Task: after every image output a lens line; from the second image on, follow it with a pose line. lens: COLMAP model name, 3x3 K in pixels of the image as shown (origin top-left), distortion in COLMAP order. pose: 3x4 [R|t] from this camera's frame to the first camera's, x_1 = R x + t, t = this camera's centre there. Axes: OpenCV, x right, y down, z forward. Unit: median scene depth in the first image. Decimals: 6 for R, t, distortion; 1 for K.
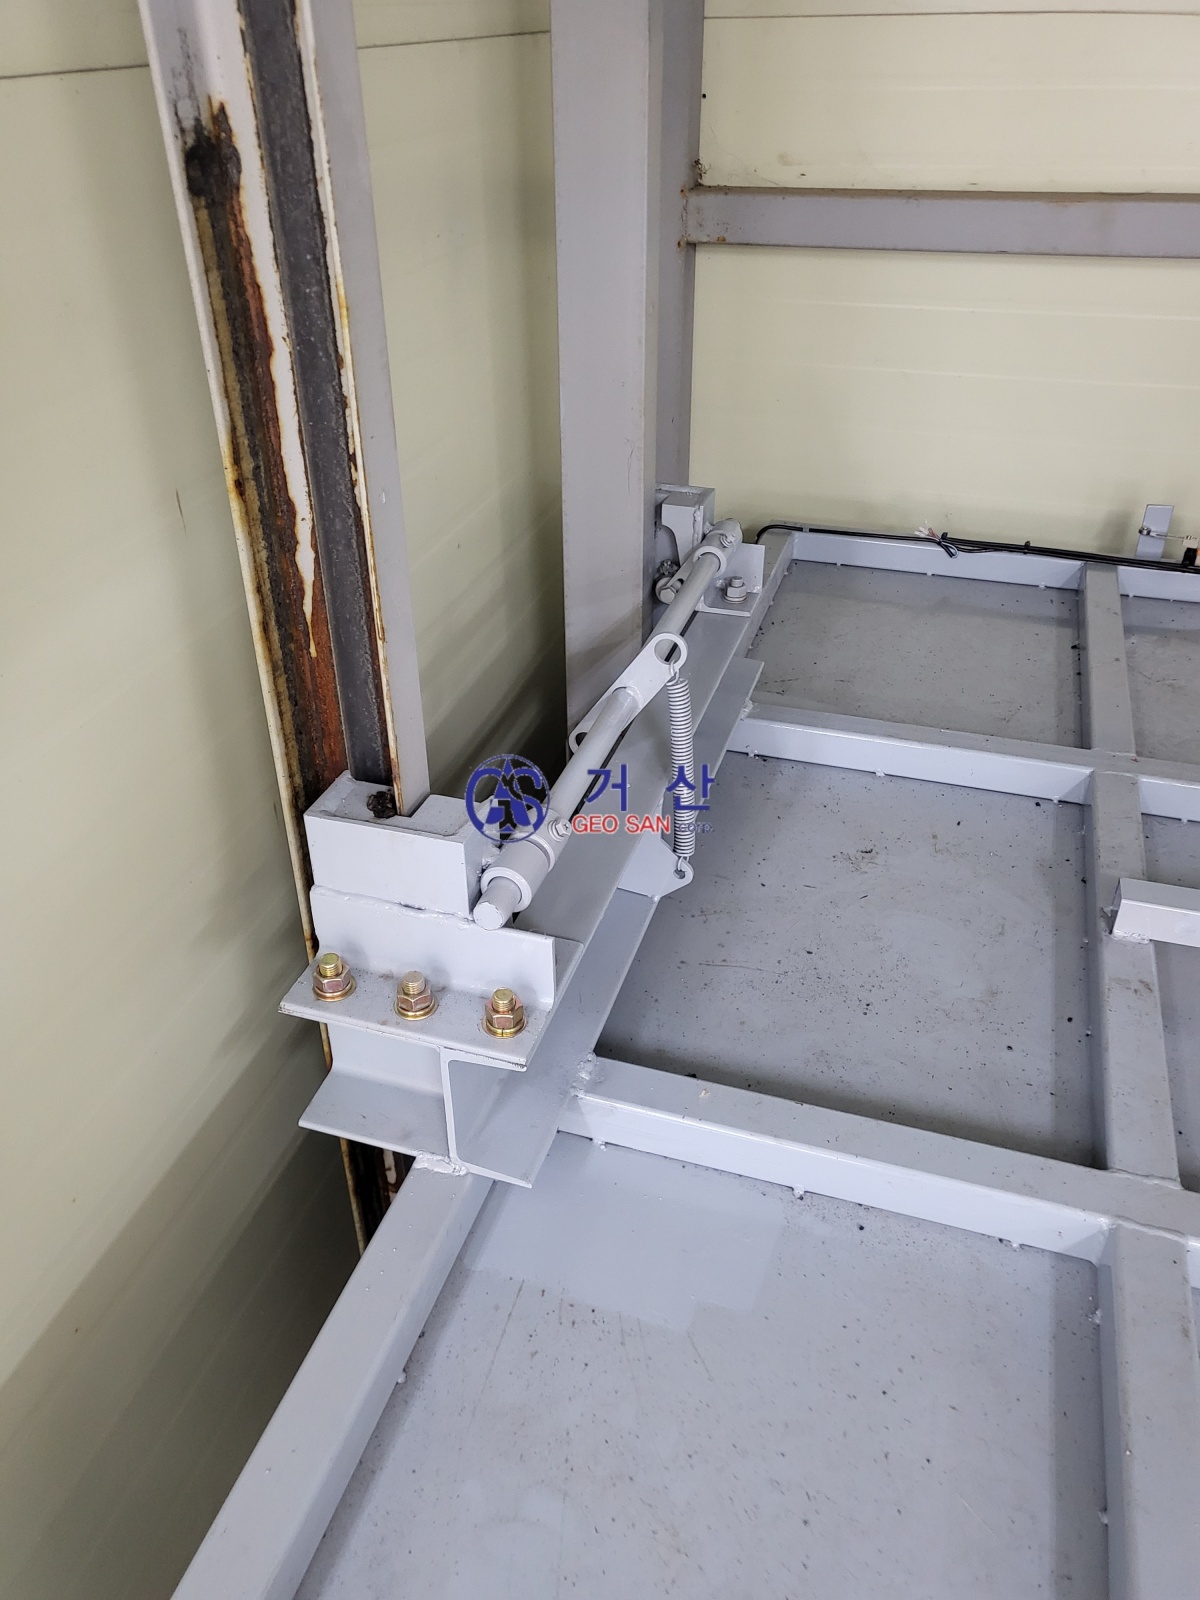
lens RADIAL K [[1237.1, 0, 609.5], [0, 1237.1, 805.7], [0, 0, 1]] dist [0.009152, 0.040855]
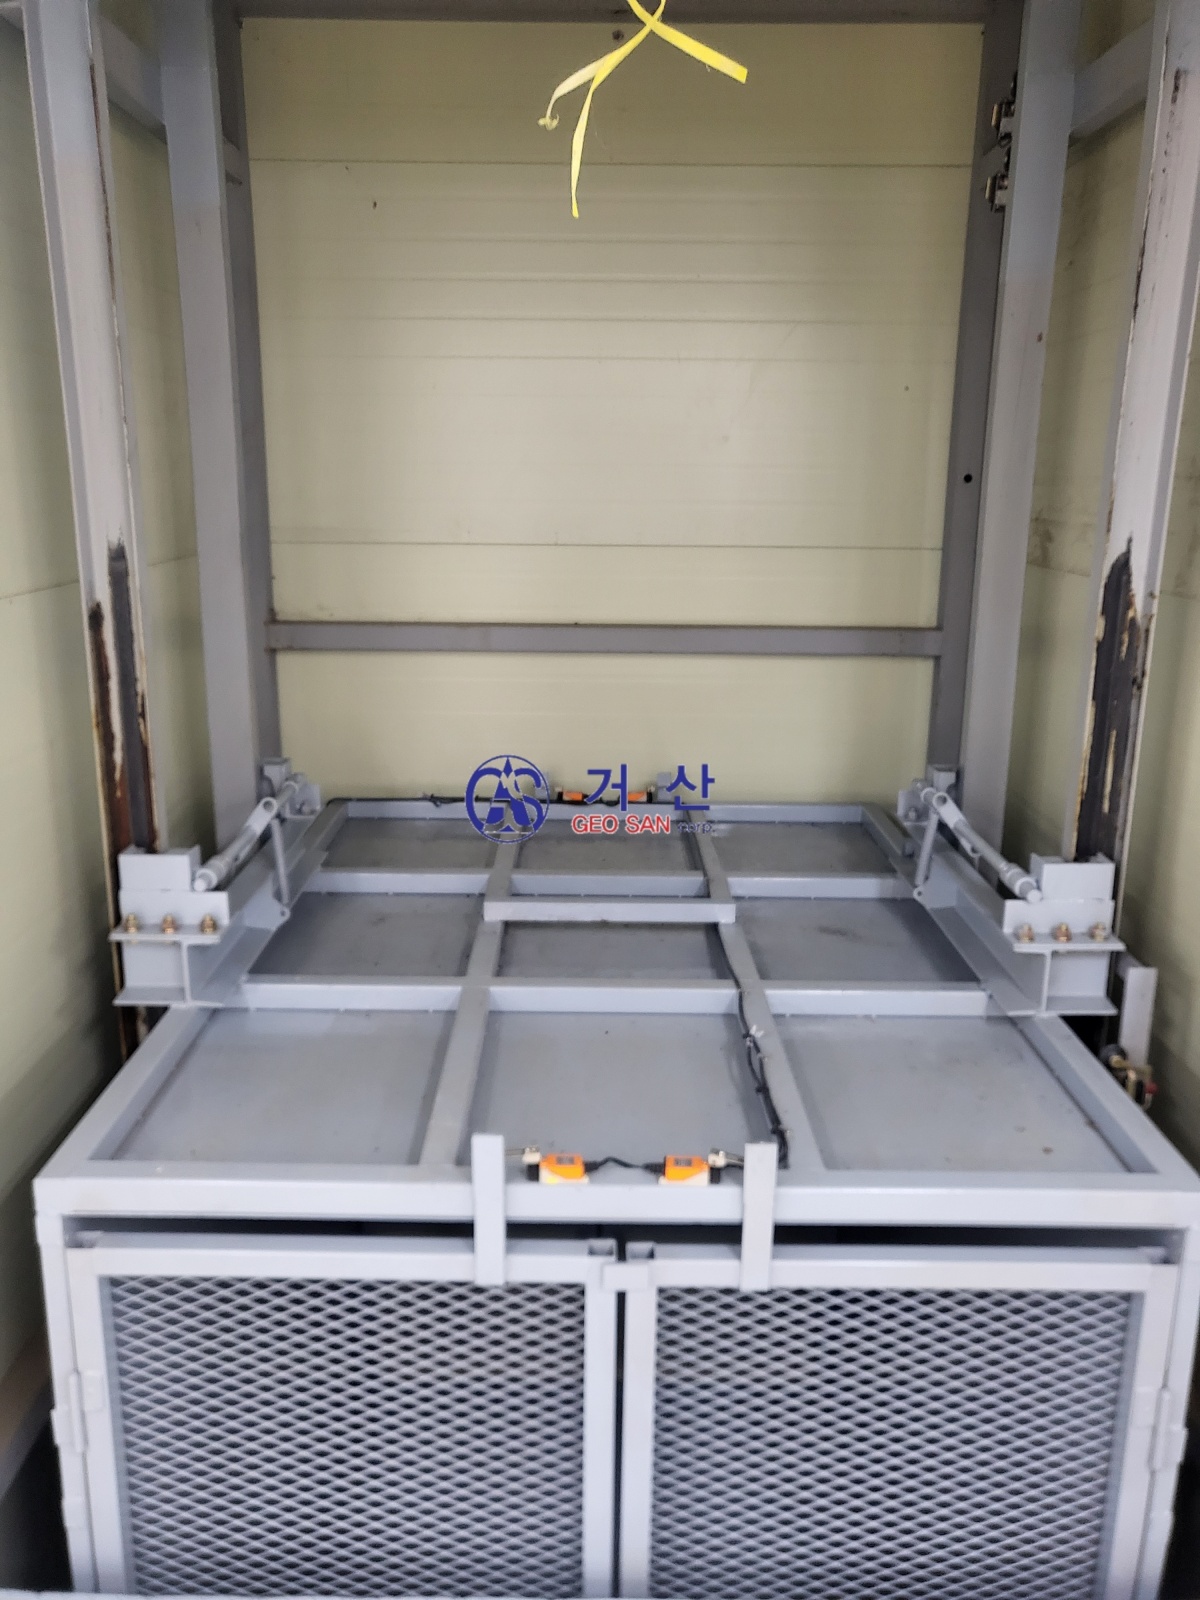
lens RADIAL K [[1237.1, 0, 603.3], [0, 1237.1, 794.7], [0, 0, 1]] dist [0.009152, 0.040855]
pose [[0.952574, -0.059565, 0.298421, -0.034629], [0.150403, 0.944661, -0.291539, 0.462919], [-0.264541, 0.322596, 0.908818, -0.936500]]
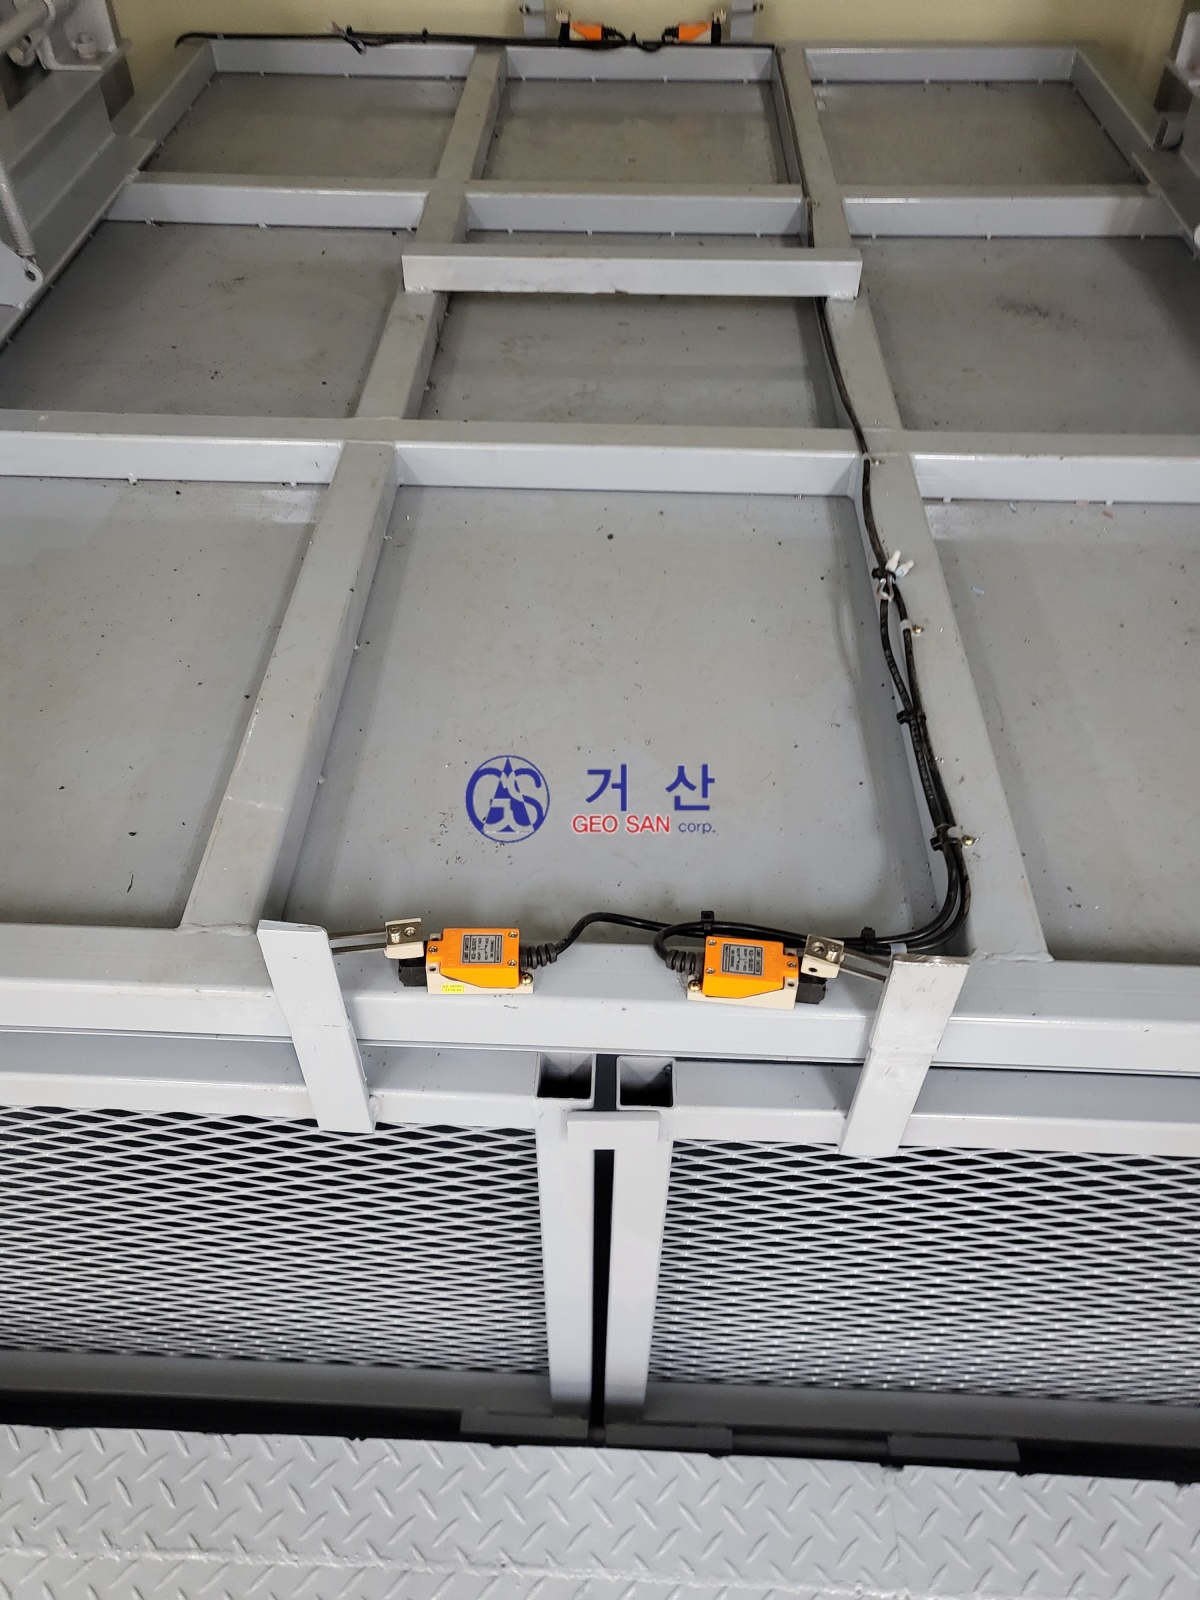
lens RADIAL K [[1237.1, 0, 583.7], [0, 1237.1, 802.8], [0, 0, 1]] dist [0.009152, 0.040855]
pose [[0.967054, -0.179539, 0.180477, 0.211978], [0.134966, 0.962699, 0.234509, 0.267928], [-0.215849, -0.202424, 0.955214, -0.269429]]
